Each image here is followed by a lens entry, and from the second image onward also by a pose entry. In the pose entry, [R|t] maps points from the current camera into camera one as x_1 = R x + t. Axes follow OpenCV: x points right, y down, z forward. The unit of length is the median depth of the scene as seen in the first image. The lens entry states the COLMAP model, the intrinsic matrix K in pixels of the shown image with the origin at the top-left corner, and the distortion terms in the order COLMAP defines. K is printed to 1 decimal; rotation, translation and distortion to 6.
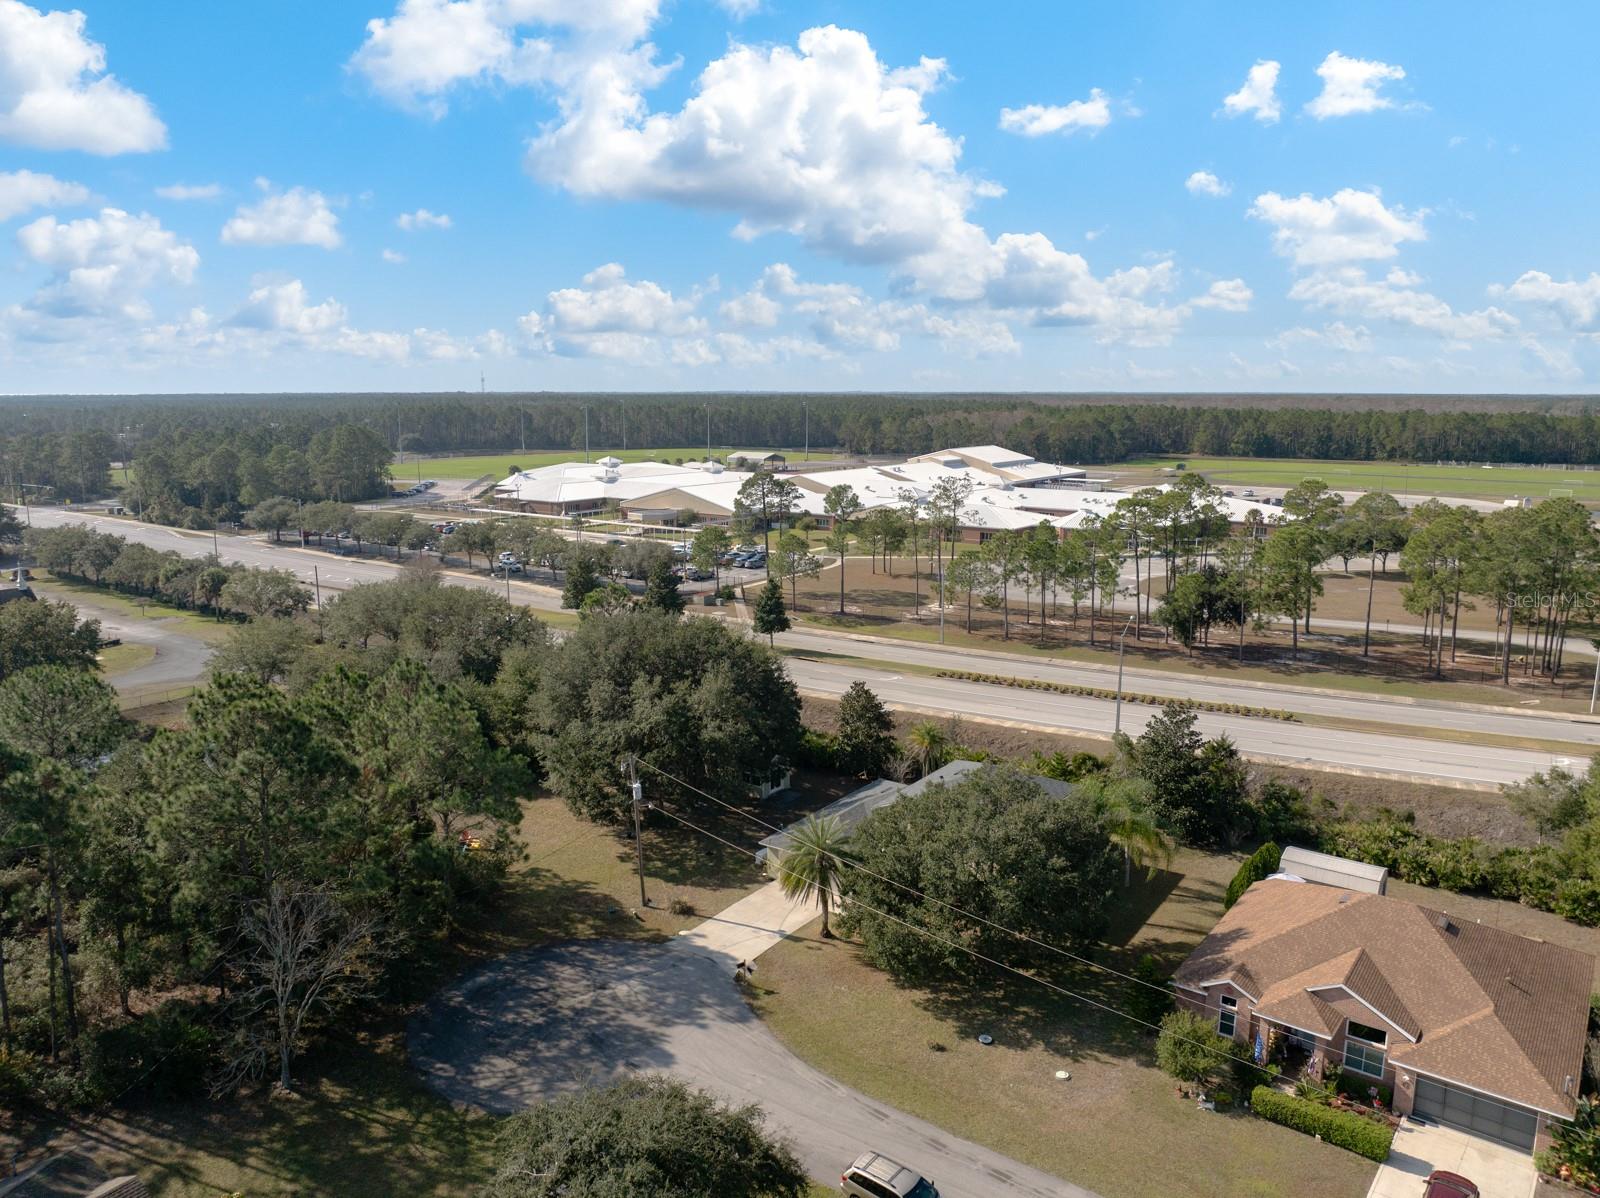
lens RADIAL K [[1128.3, 0, 801.6], [0, 1128.3, 592.9], [0, 0, 1]] dist [-0.040816, 0.011705]
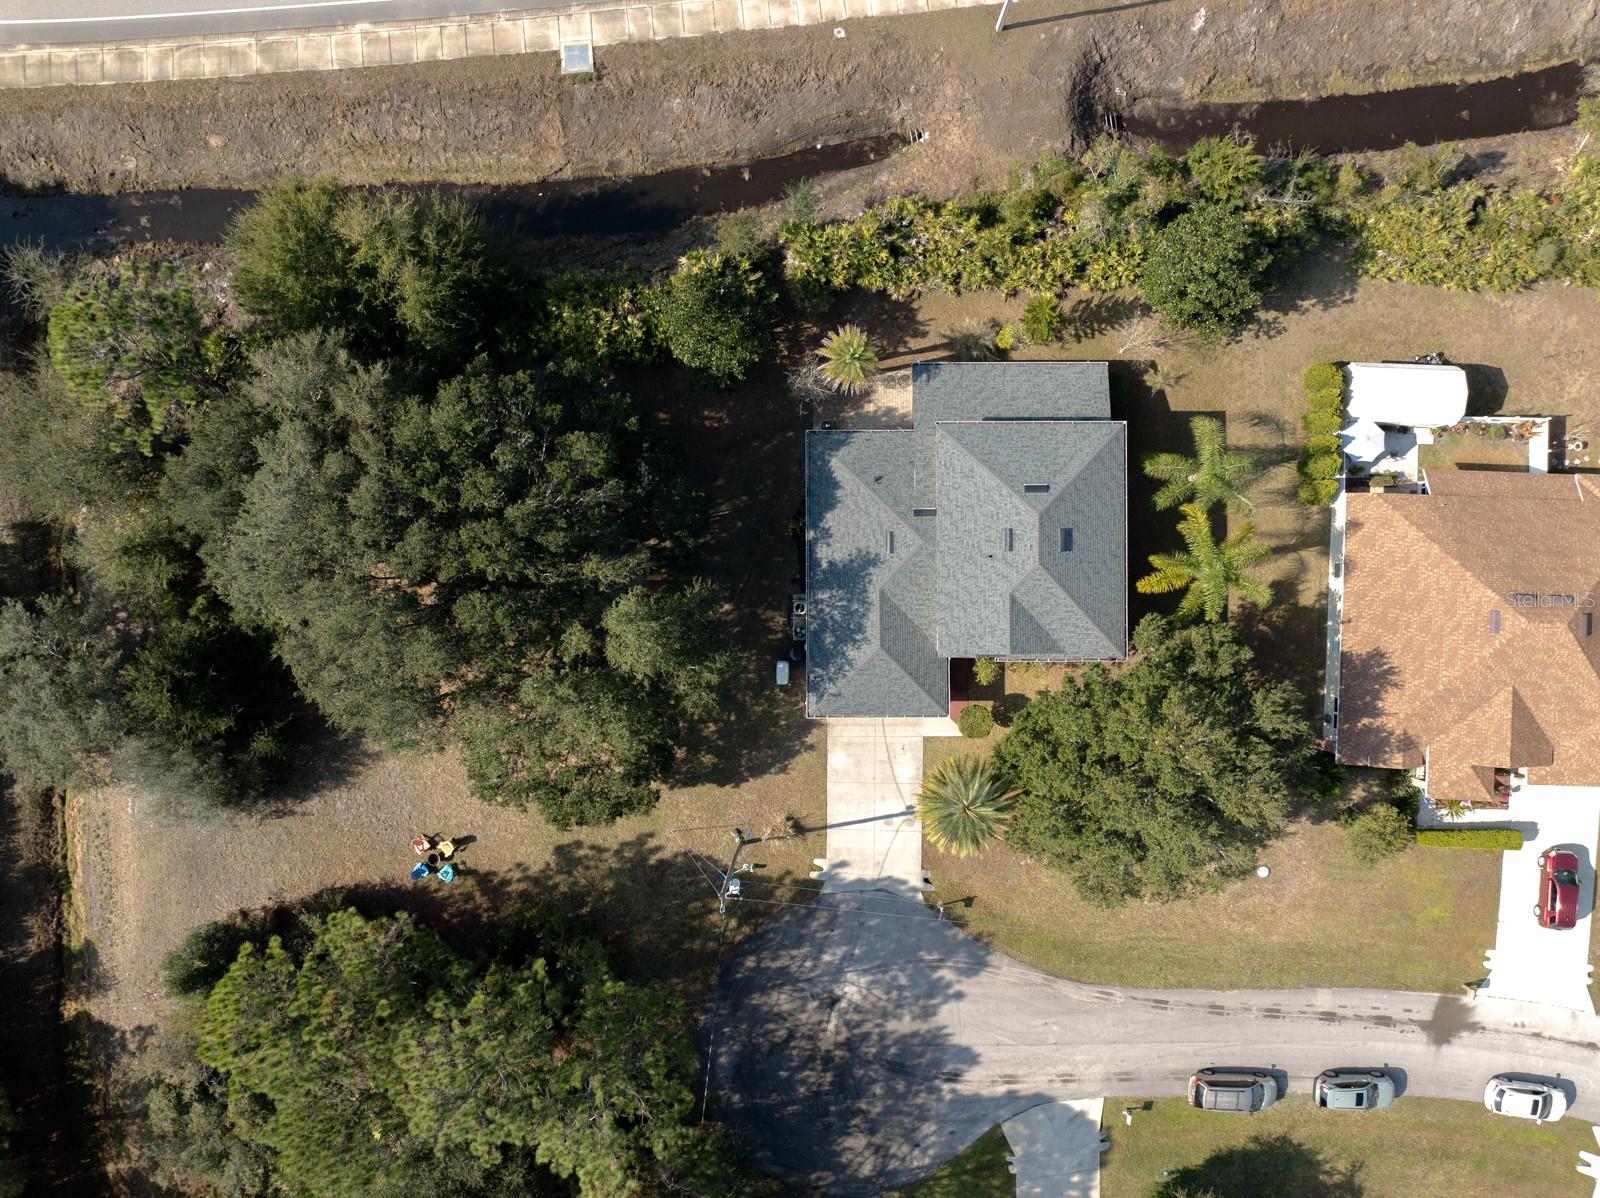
lens RADIAL K [[1128.3, 0, 812.1], [0, 1128.3, 575.5], [0, 0, 1]] dist [-0.040816, 0.011705]
pose [[0.809857, -0.586613, 0.004104, 0.024189], [0.101332, 0.146778, 0.983965, -0.629827], [-0.577810, -0.796455, 0.178312, 1.025287]]
